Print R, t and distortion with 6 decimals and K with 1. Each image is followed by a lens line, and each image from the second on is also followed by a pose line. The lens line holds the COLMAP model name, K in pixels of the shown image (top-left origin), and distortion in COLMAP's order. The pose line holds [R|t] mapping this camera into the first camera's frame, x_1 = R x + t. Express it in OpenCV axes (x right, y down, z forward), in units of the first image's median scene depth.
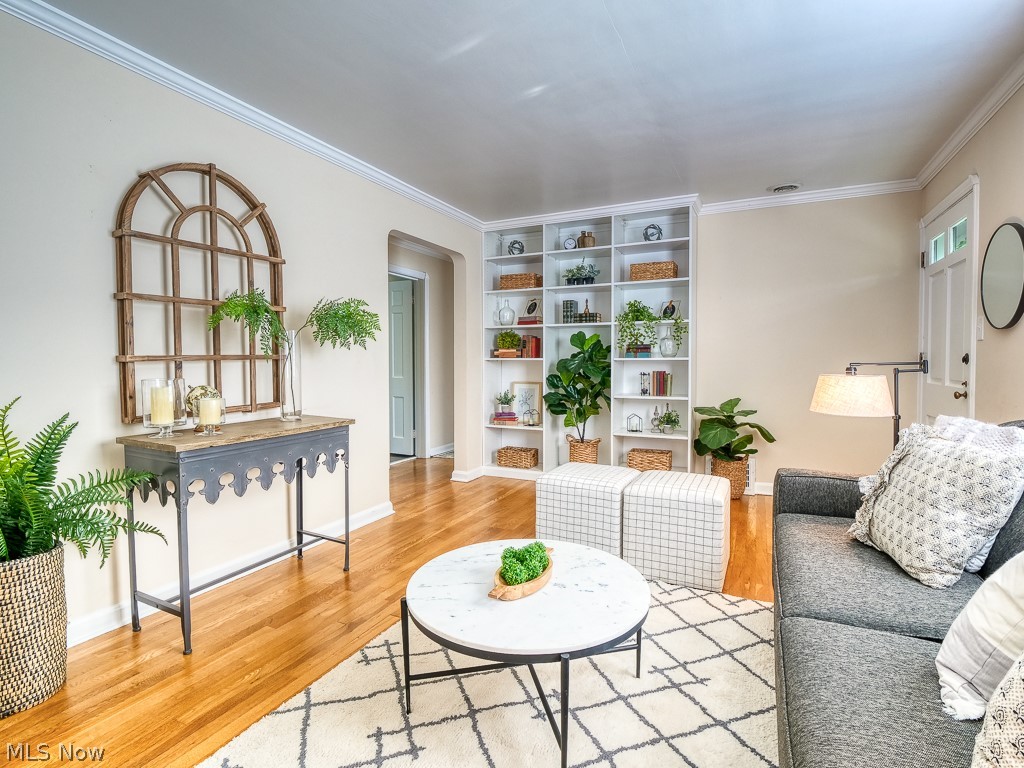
lens RADIAL K [[502.3, 0, 518.8], [0, 502.3, 374.4], [0, 0, 1]] dist [-0.012413, -0.000788]
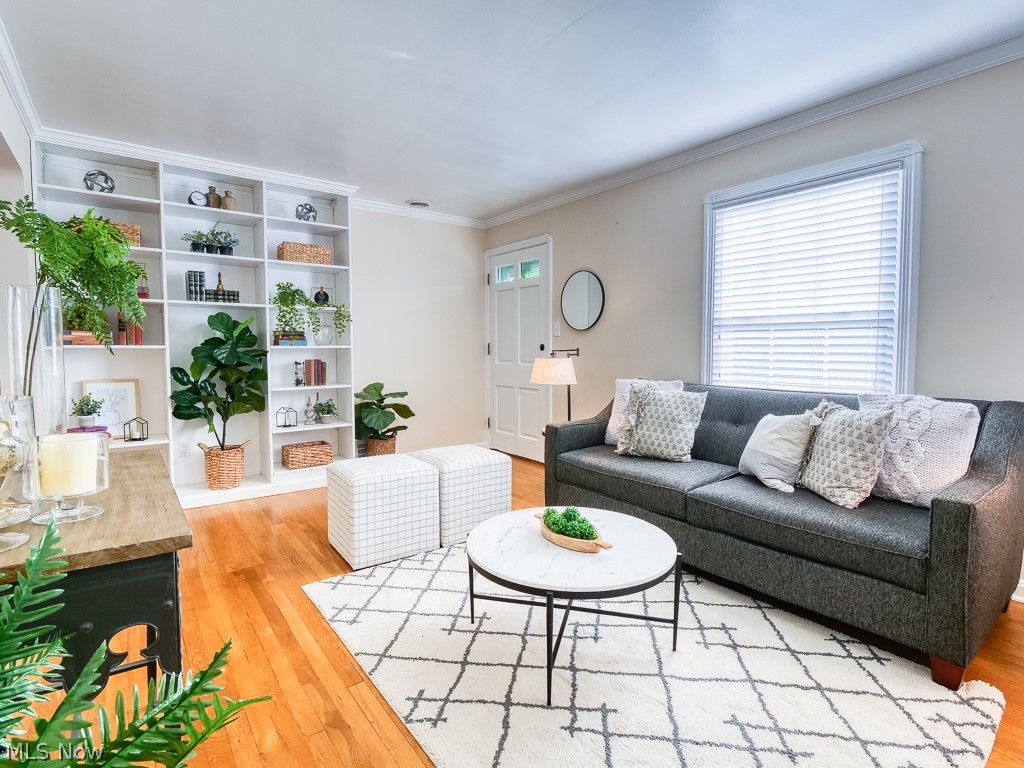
lens RADIAL K [[502.3, 0, 518.8], [0, 502.3, 374.4], [0, 0, 1]] dist [-0.012413, -0.000788]
pose [[0.453176, -0.046032, 0.890232, -0.395636], [0.024469, 0.998932, 0.039197, -0.006158], [-0.891085, 0.004020, 0.453819, 0.217010]]
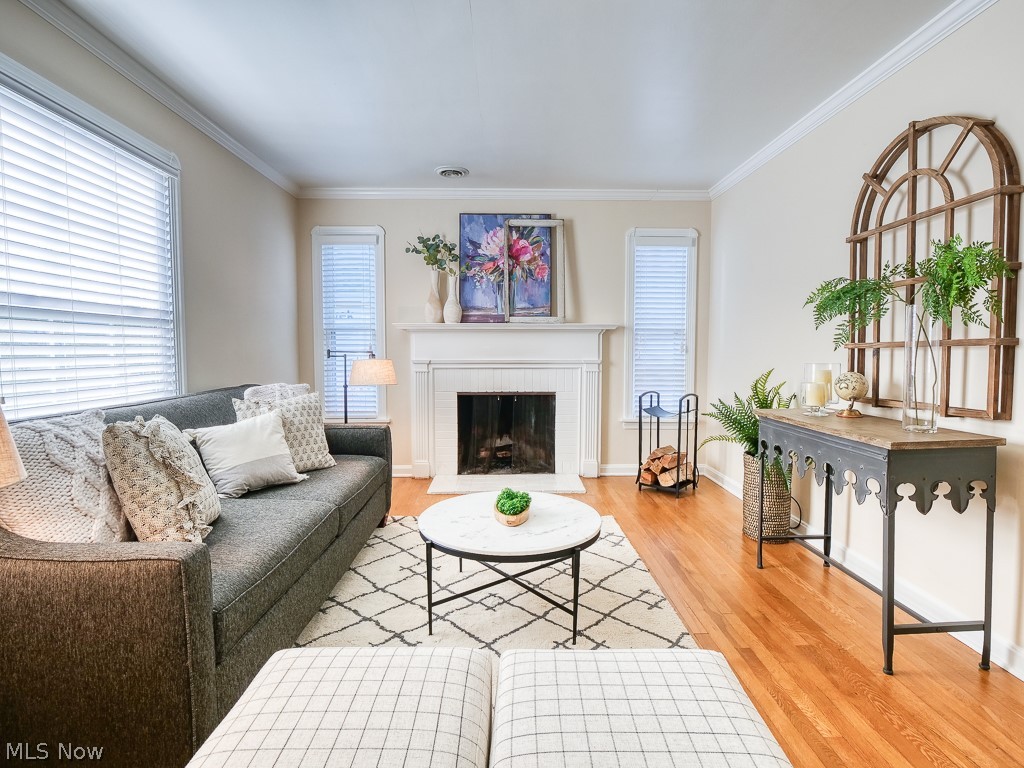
lens RADIAL K [[502.3, 0, 518.8], [0, 502.3, 374.4], [0, 0, 1]] dist [-0.012413, -0.000788]
pose [[-0.892667, 0.024585, -0.450045, 0.217819], [-0.009894, 0.997202, 0.074099, -0.020300], [0.450607, 0.070599, -0.889926, 0.810413]]
